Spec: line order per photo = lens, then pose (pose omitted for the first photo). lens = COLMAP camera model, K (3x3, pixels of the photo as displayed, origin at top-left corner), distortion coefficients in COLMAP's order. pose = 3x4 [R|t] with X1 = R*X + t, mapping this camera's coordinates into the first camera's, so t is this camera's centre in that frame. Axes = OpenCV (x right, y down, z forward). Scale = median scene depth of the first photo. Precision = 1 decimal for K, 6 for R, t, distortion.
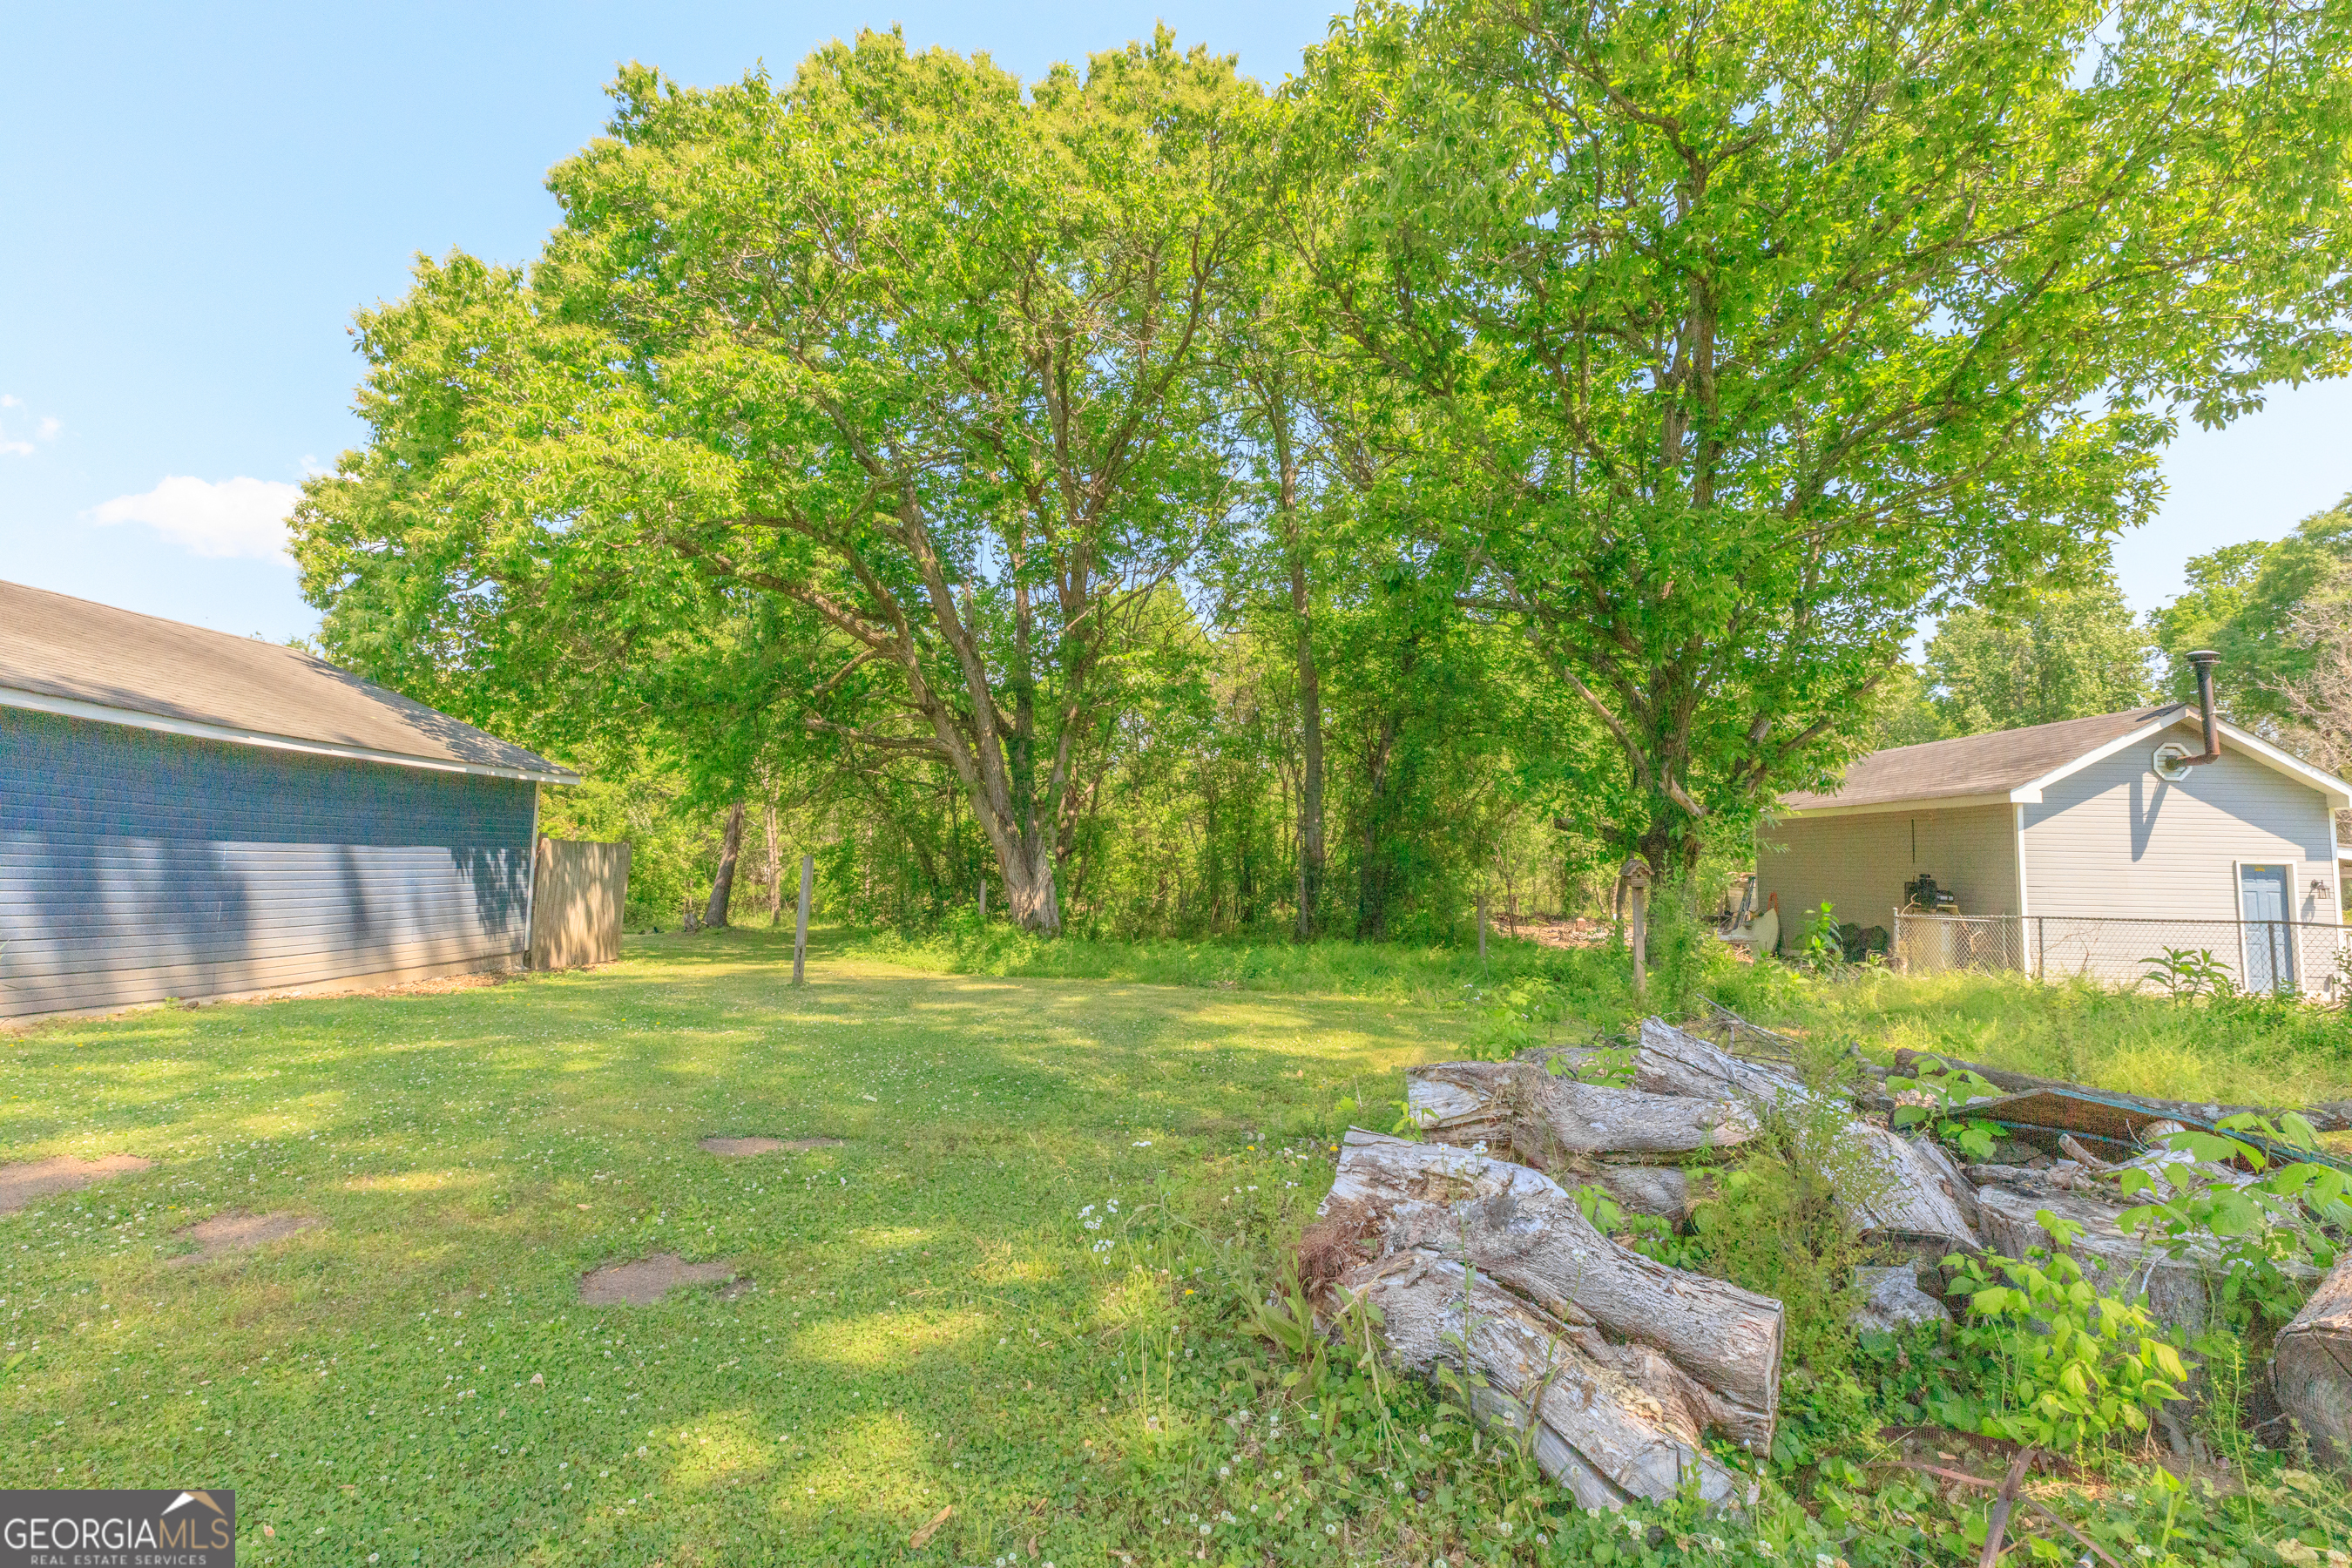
lens RADIAL K [[1074.1, 0, 1158.2], [0, 1074.1, 774.5], [0, 0, 1]] dist [0.009714, -0.001637]
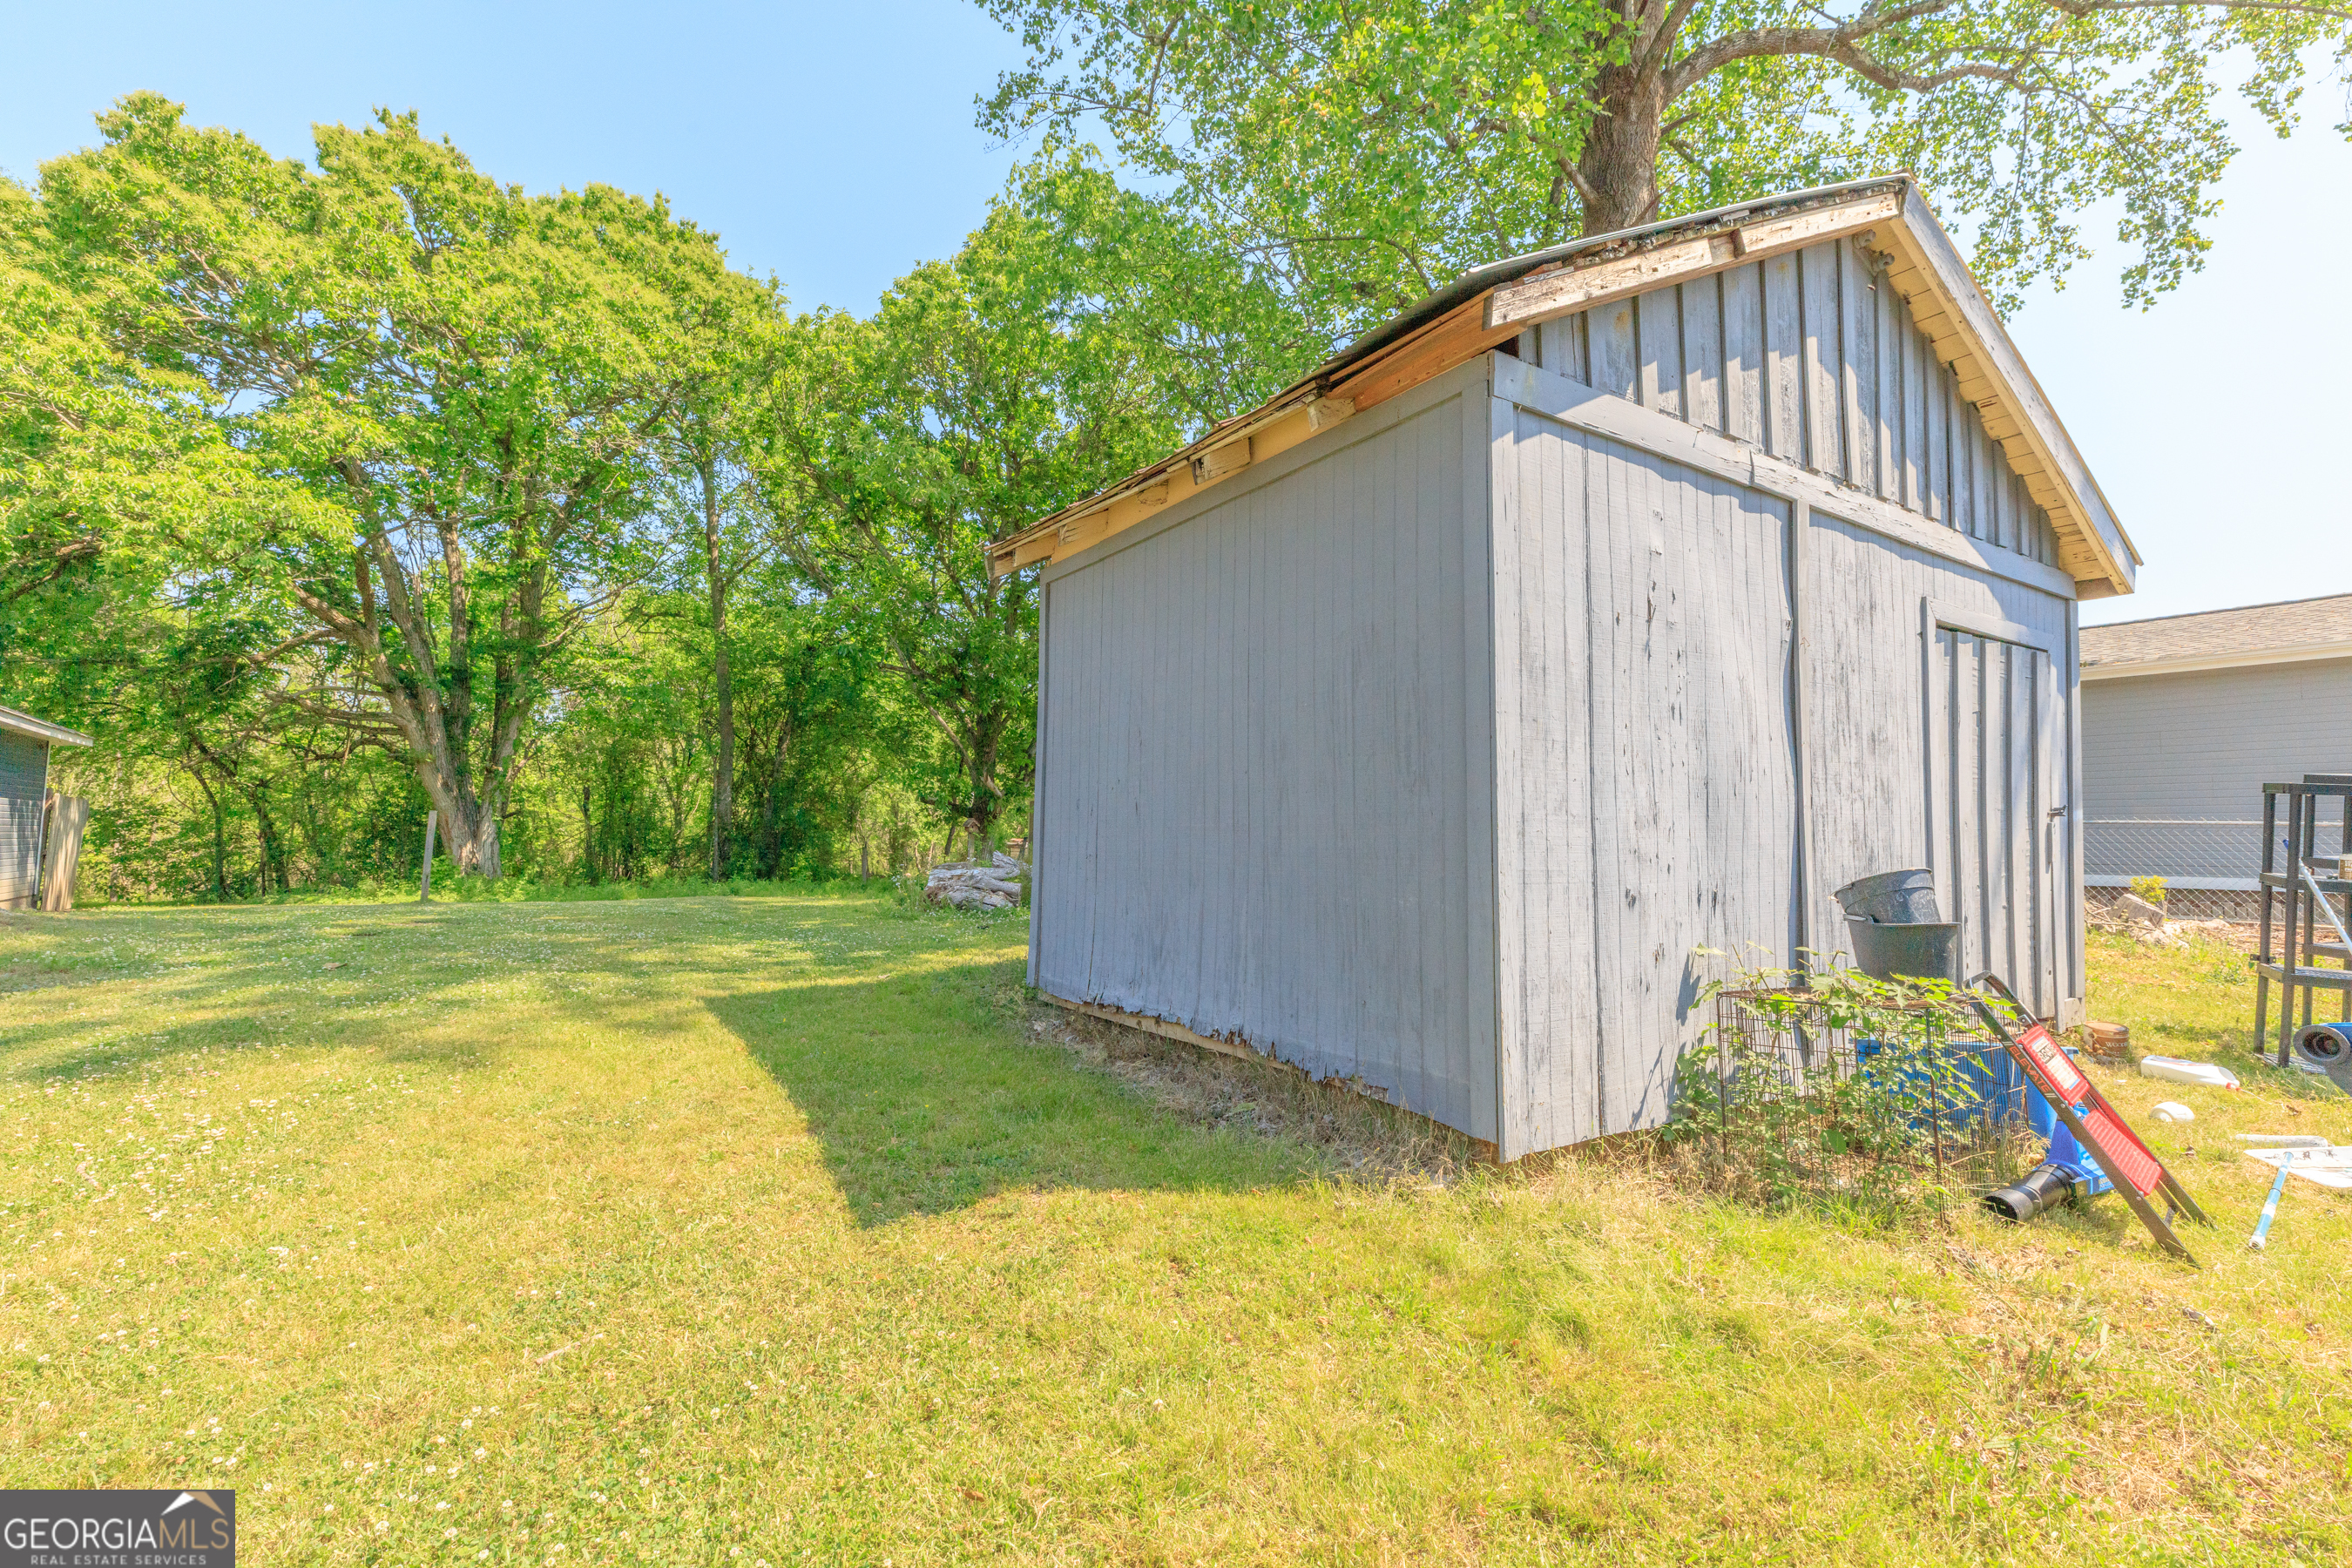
lens RADIAL K [[1074.1, 0, 1178.6], [0, 1074.1, 790.9], [0, 0, 1]] dist [0.009714, -0.001637]
pose [[0.802627, 0.026348, 0.595898, -0.289770], [-0.049569, 0.998515, 0.022616, -0.023913], [-0.594417, -0.047691, 0.802741, -0.543073]]
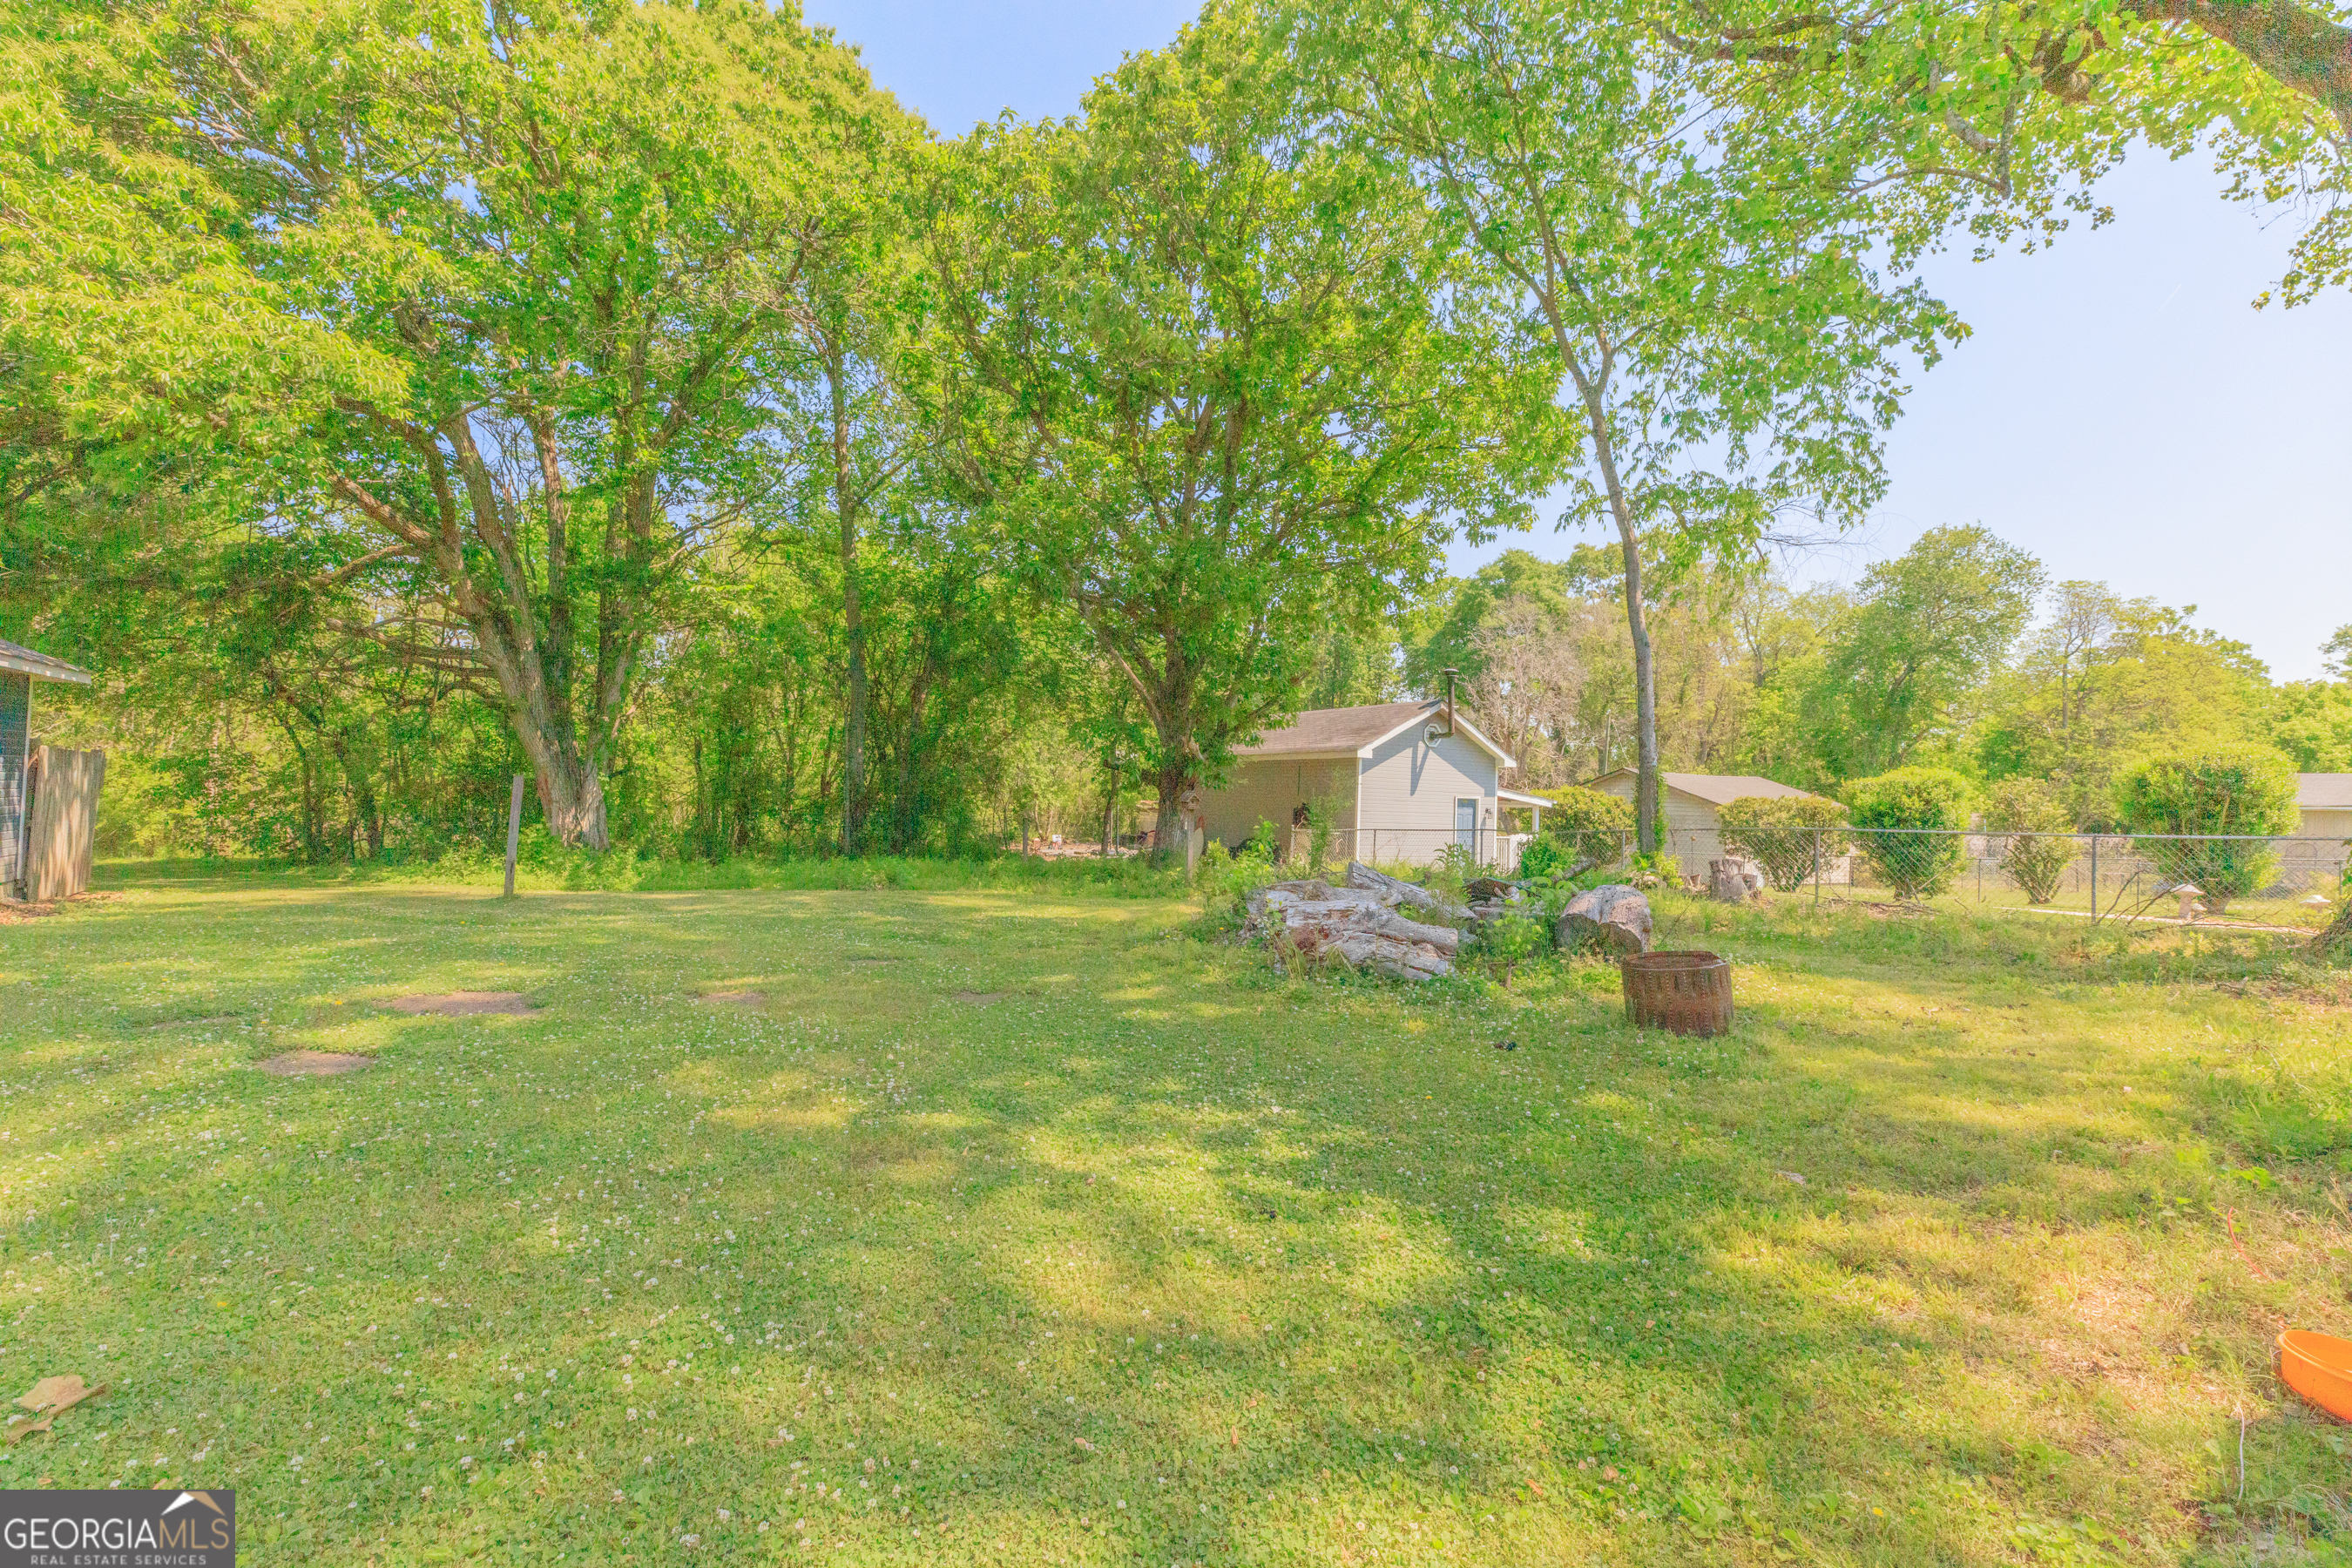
lens RADIAL K [[1074.1, 0, 1181.0], [0, 1074.1, 793.3], [0, 0, 1]] dist [0.009714, -0.001637]
pose [[0.843992, 0.013401, 0.536189, -0.258495], [-0.060561, 0.995676, 0.070441, -0.016078], [-0.532926, -0.091924, 0.841154, -0.177067]]
